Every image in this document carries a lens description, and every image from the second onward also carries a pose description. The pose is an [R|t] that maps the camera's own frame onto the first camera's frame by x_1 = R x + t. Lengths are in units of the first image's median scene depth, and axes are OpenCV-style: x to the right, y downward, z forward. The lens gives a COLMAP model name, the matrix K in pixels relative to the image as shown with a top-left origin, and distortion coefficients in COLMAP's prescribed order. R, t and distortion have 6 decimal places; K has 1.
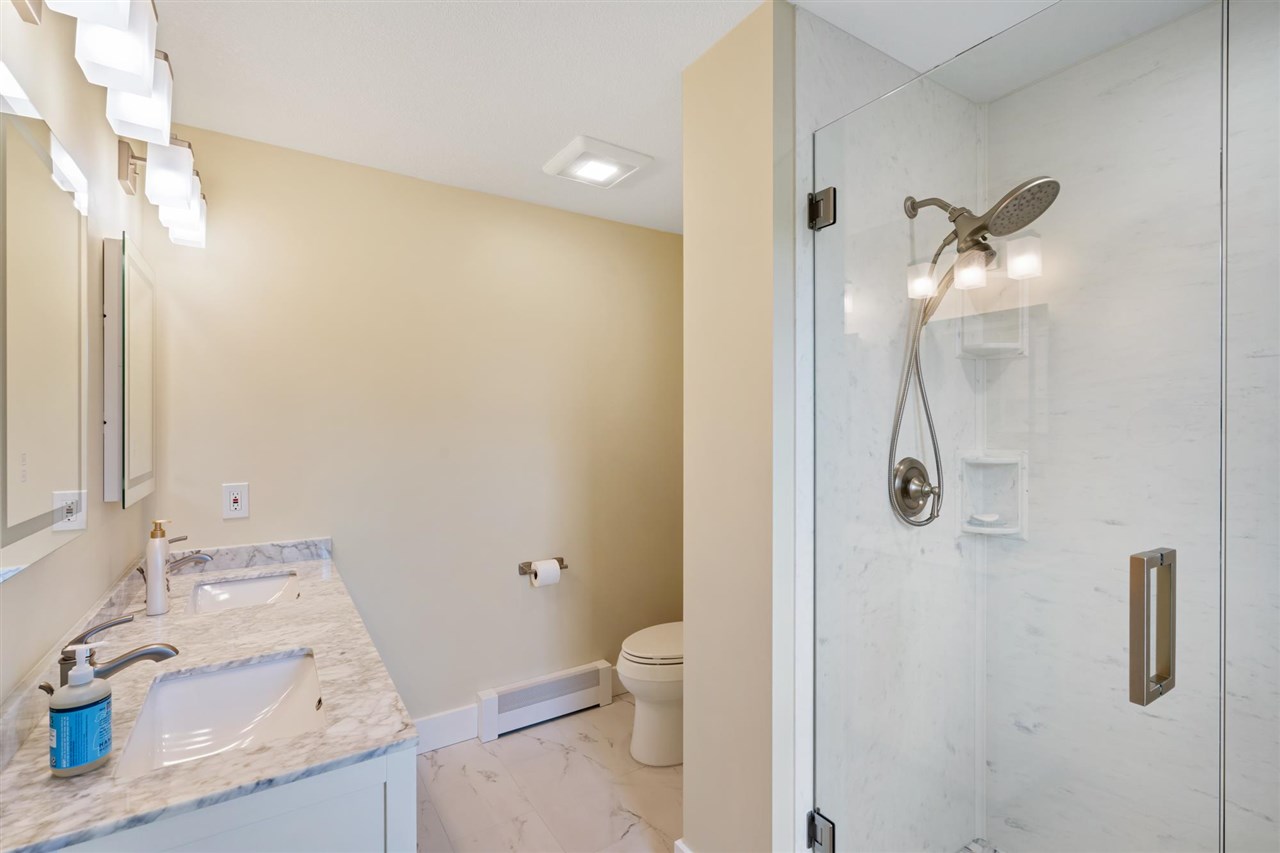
lens RADIAL K [[575.5, 0, 631.1], [0, 575.5, 428.1], [0, 0, 1]] dist [-0.002790, 0.000829]
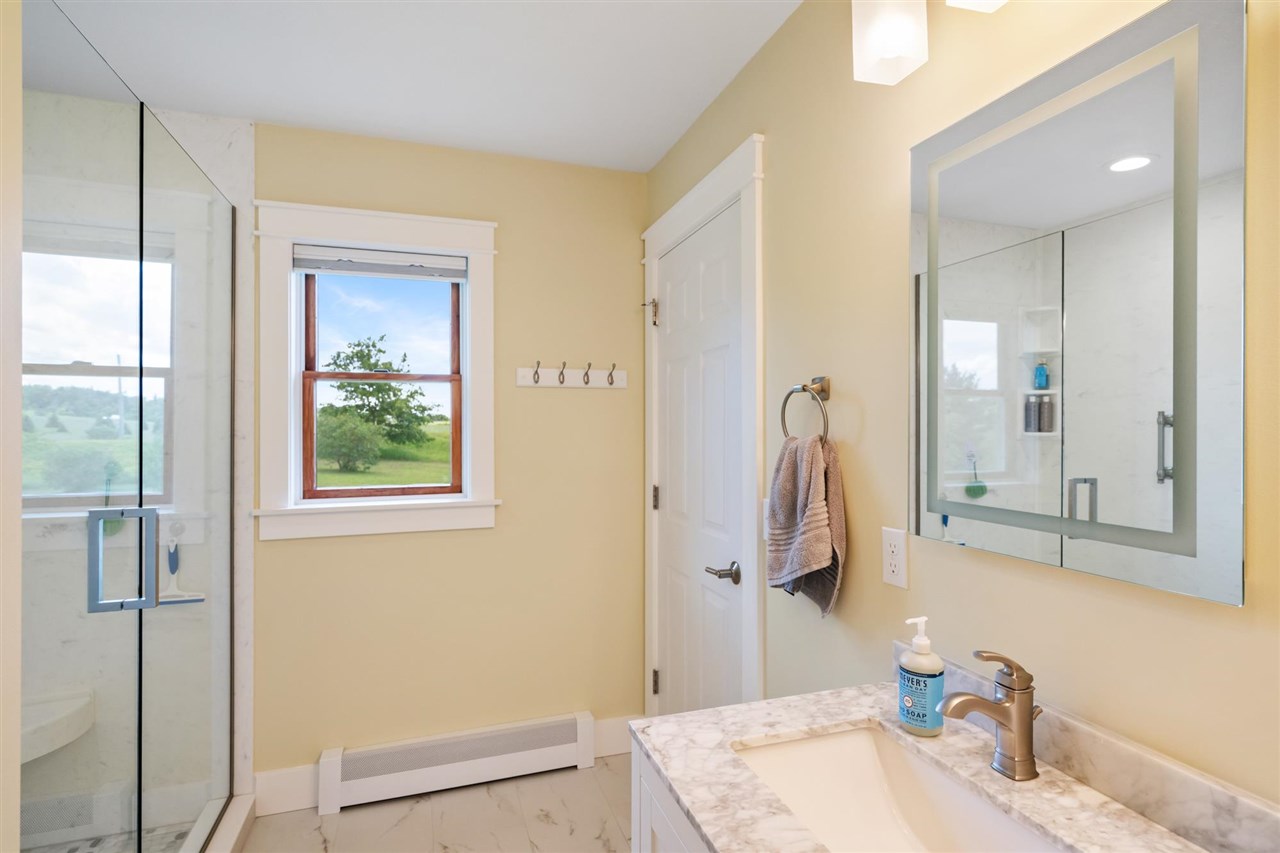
lens RADIAL K [[620.0, 0, 632.6], [0, 620.0, 427.1], [0, 0, 1]] dist [0.010681, 0.000731]
pose [[-0.969319, -0.008852, 0.245646, -0.580938], [-0.005563, 0.999885, 0.014082, -0.000087], [-0.245742, 0.012283, -0.969257, 1.863511]]
